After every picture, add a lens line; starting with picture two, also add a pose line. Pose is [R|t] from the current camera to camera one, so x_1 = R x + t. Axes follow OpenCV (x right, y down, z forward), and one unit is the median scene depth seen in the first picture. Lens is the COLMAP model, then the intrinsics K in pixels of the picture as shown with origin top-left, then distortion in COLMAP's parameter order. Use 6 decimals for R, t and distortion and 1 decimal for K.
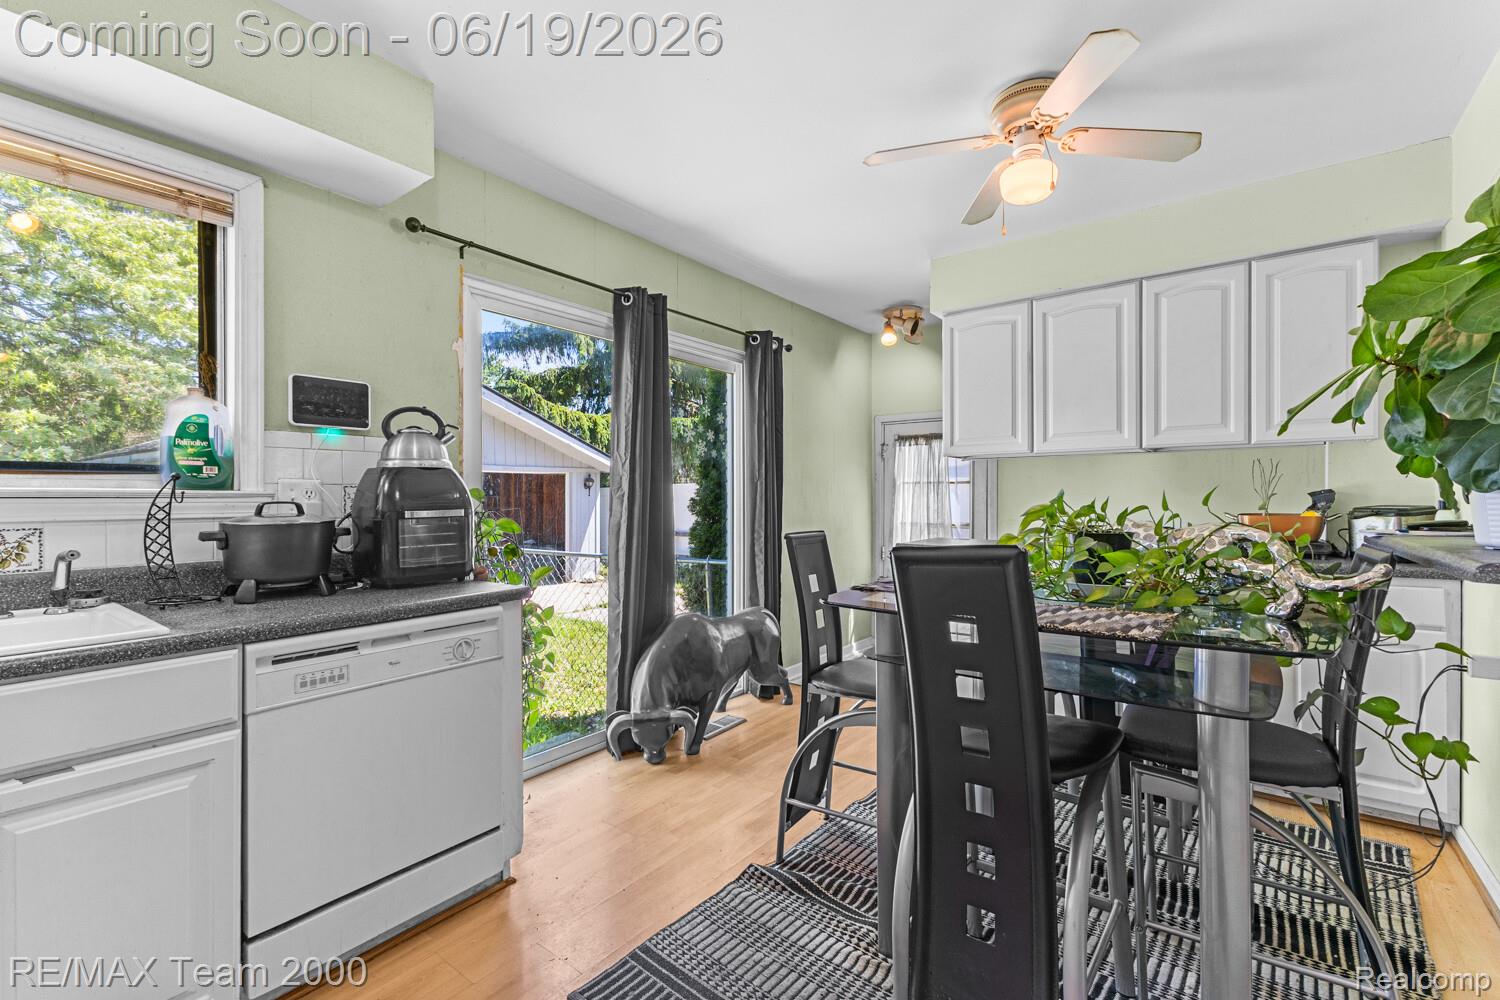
lens RADIAL K [[652.2, 0, 754.5], [0, 652.2, 496.5], [0, 0, 1]] dist [0.008899, -0.001424]
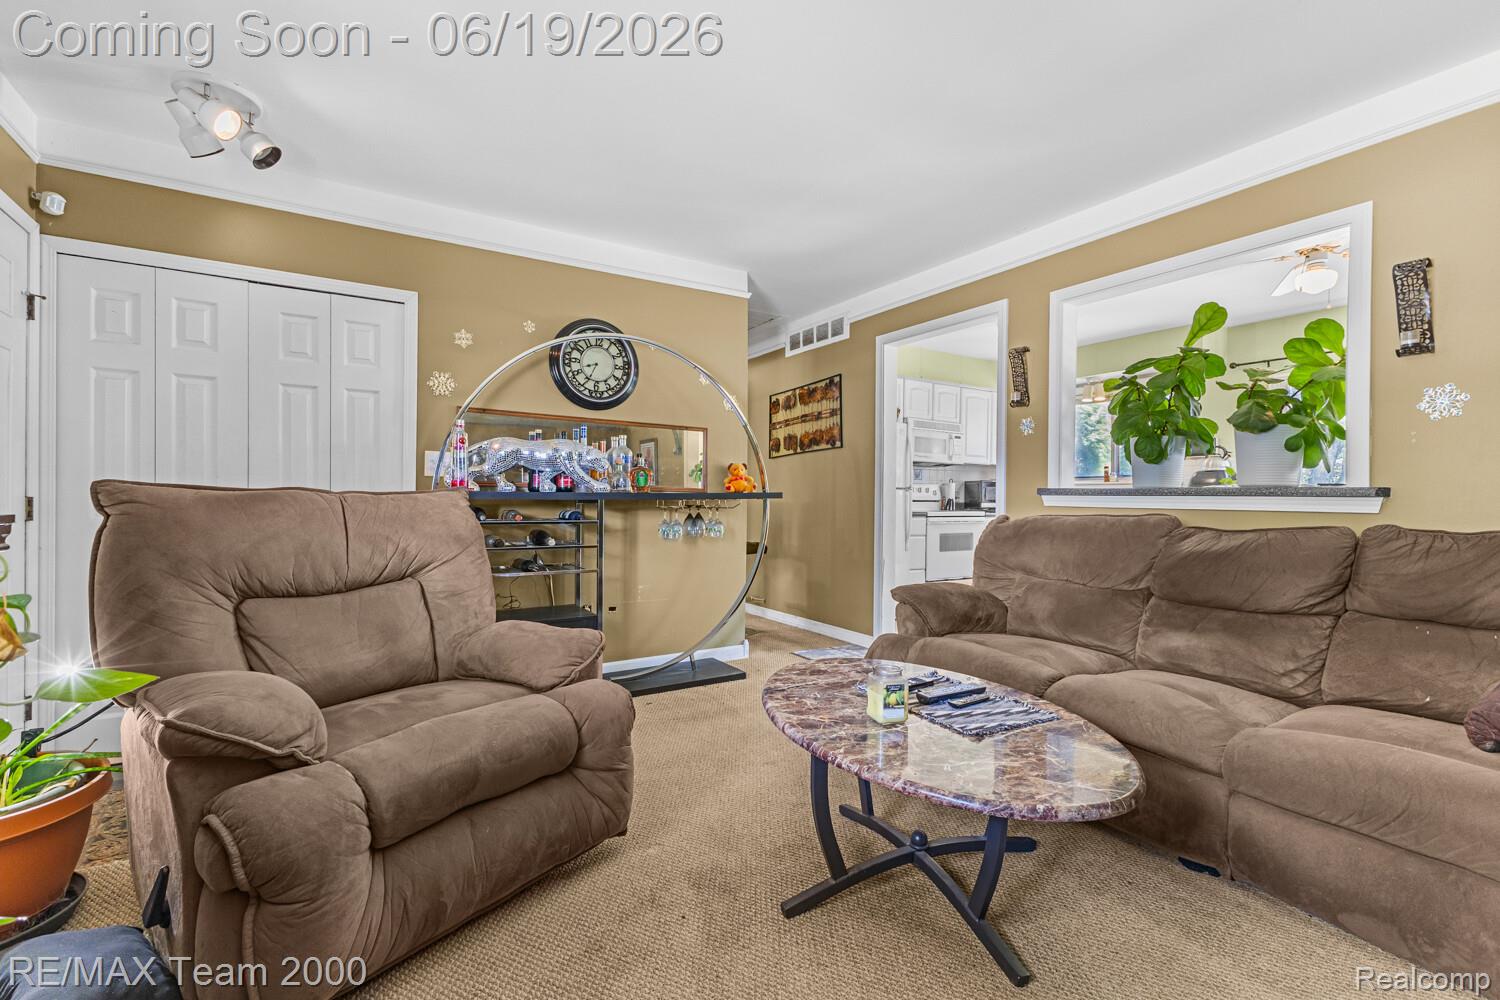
lens RADIAL K [[652.2, 0, 748.6], [0, 652.2, 502.3], [0, 0, 1]] dist [0.008899, -0.001424]
pose [[-0.377444, 0.006402, -0.926010, 2.813053], [-0.008418, 0.999911, 0.010344, 0.075320], [0.925994, 0.011699, -0.377357, 0.355196]]
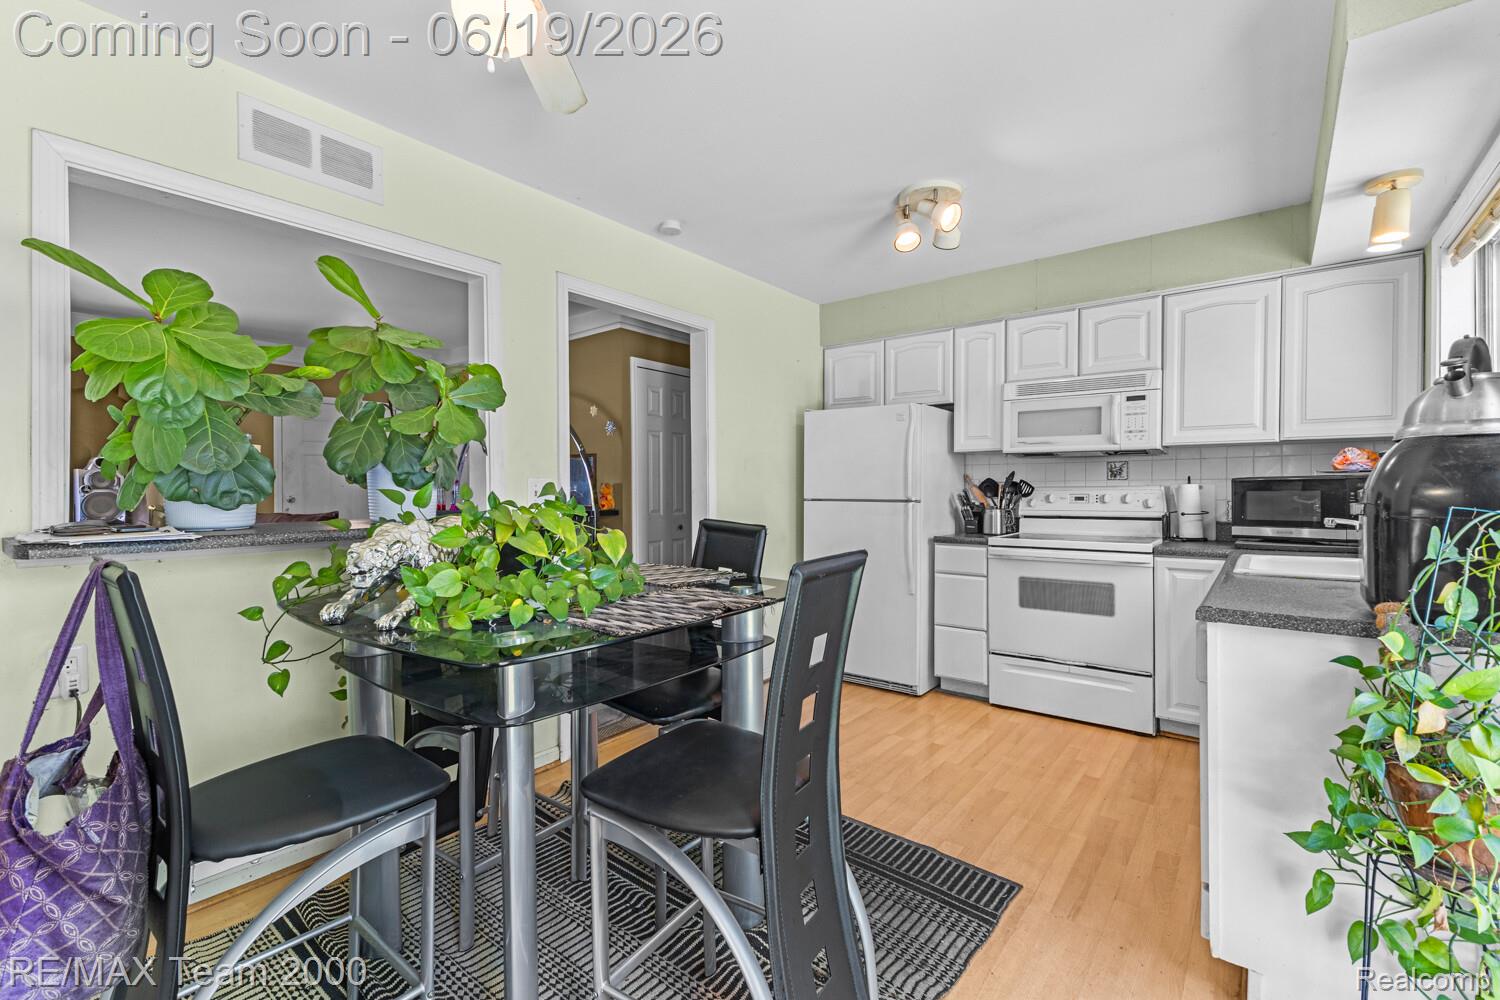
lens RADIAL K [[652.2, 0, 749.7], [0, 652.2, 497.7], [0, 0, 1]] dist [0.008899, -0.001424]
pose [[-0.999645, 0.007580, 0.025555, 0.167606], [0.007895, 0.999894, 0.012266, -0.000079], [-0.025459, 0.012463, -0.999598, 1.914133]]
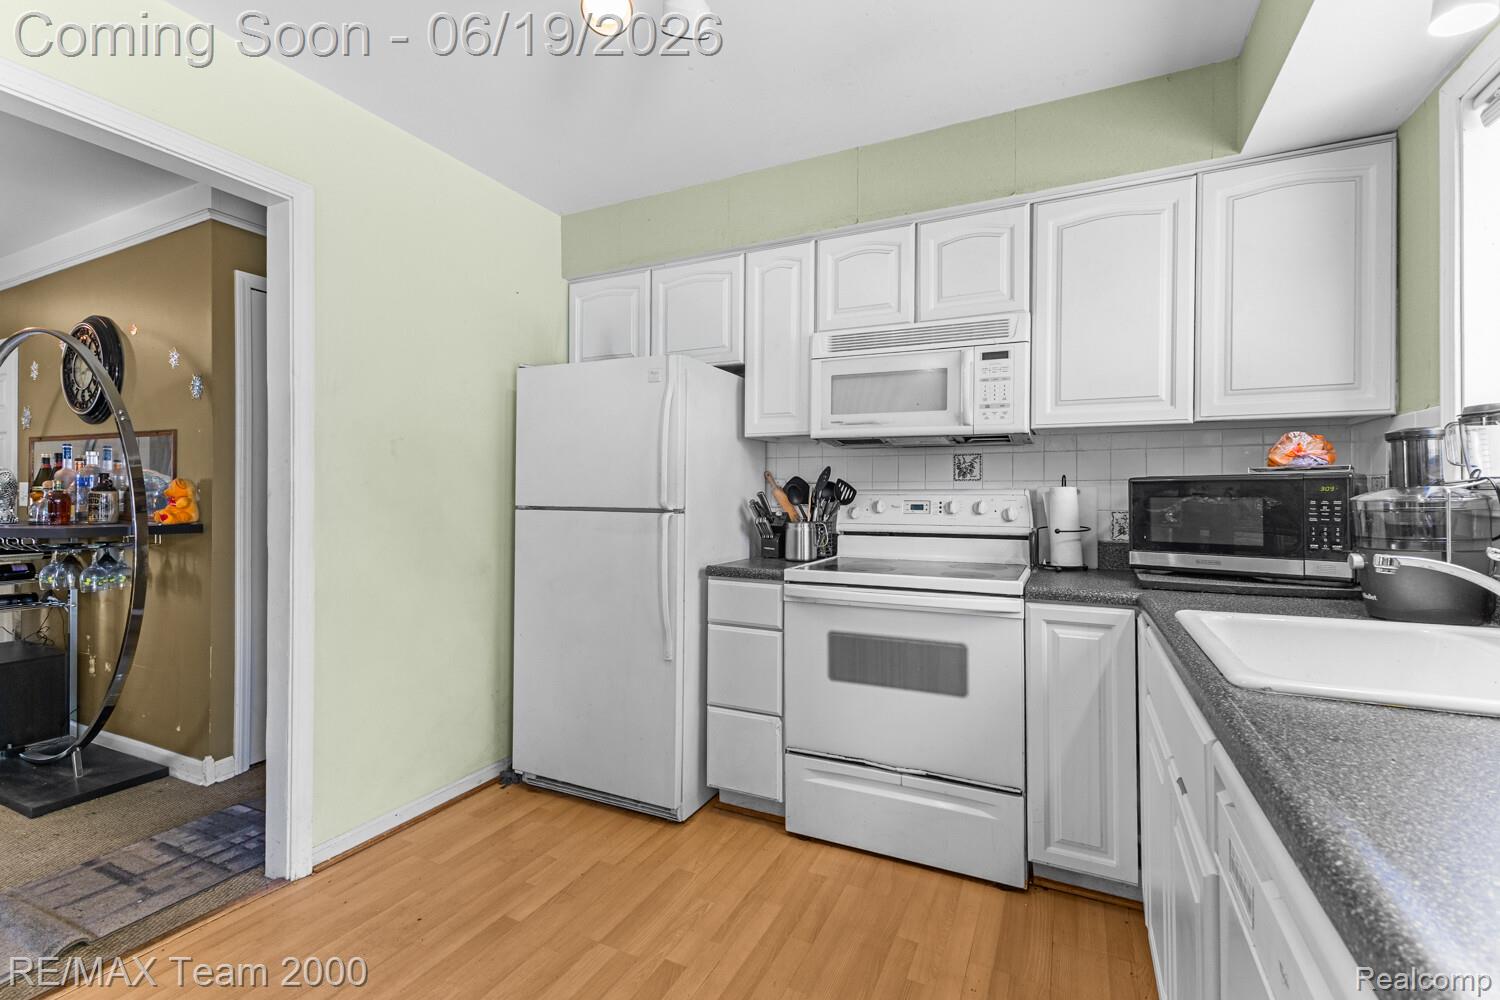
lens RADIAL K [[652.2, 0, 756.0], [0, 652.2, 491.5], [0, 0, 1]] dist [0.008899, -0.001424]
pose [[-0.981555, 0.001332, -0.191176, -0.202970], [0.001636, 0.999998, -0.001430, 0.003790], [0.191173, -0.001717, -0.981555, 1.154257]]
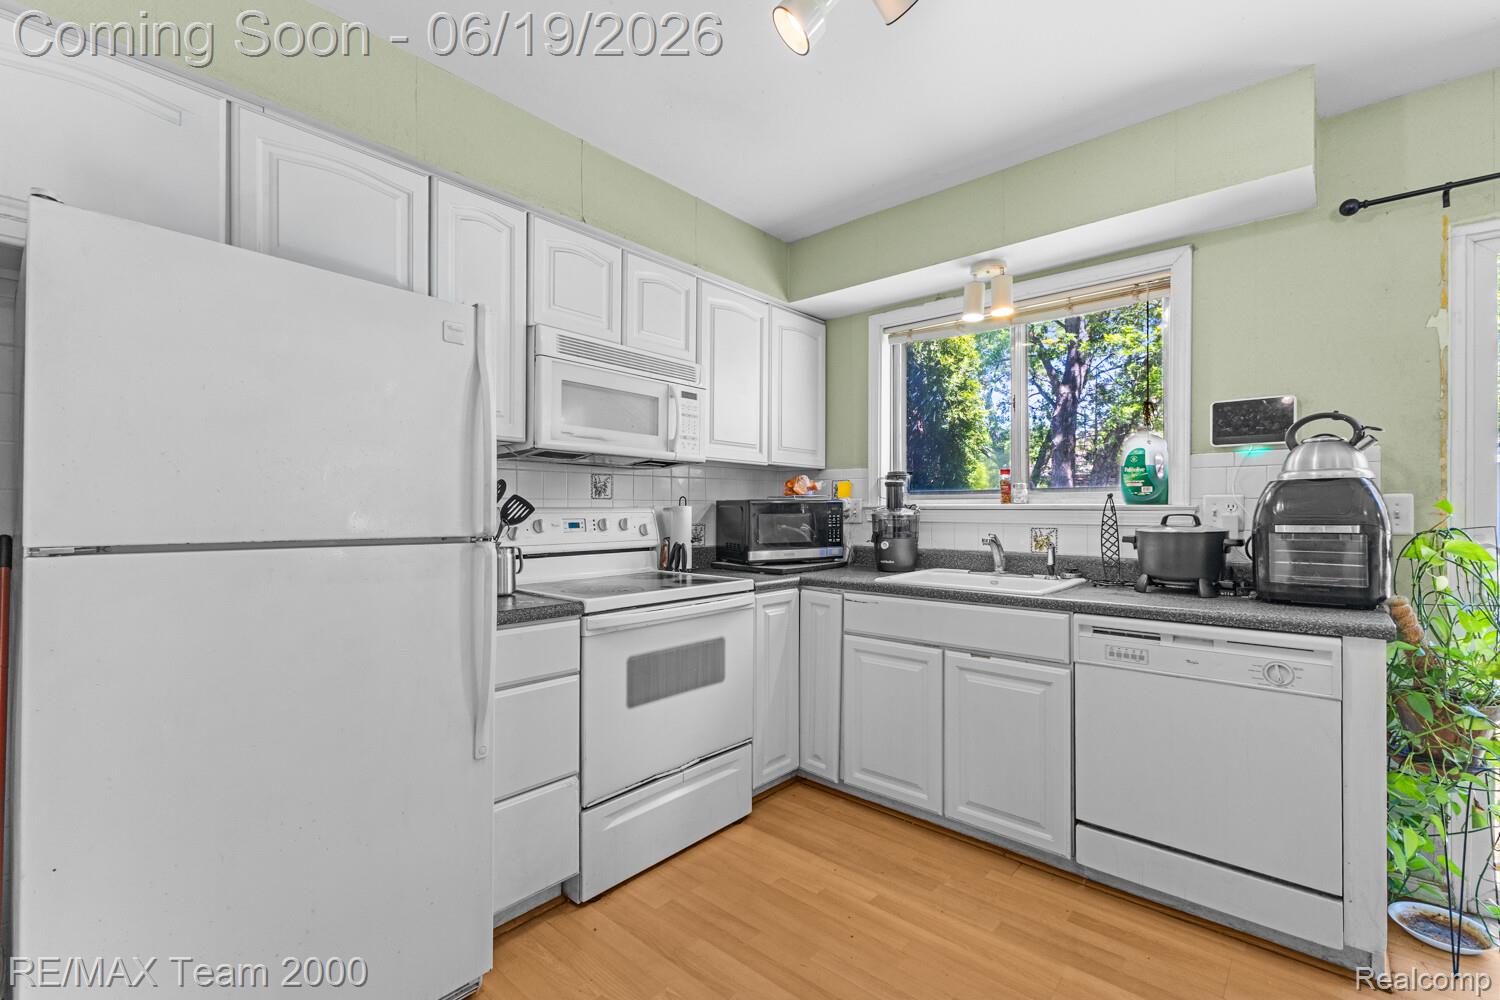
lens RADIAL K [[652.2, 0, 748.9], [0, 652.2, 509.6], [0, 0, 1]] dist [0.008899, -0.001424]
pose [[-0.079243, 0.004748, -0.996844, 0.543875], [-0.001876, 0.999986, 0.004912, -0.004730], [0.996854, 0.002259, -0.079233, 0.309483]]
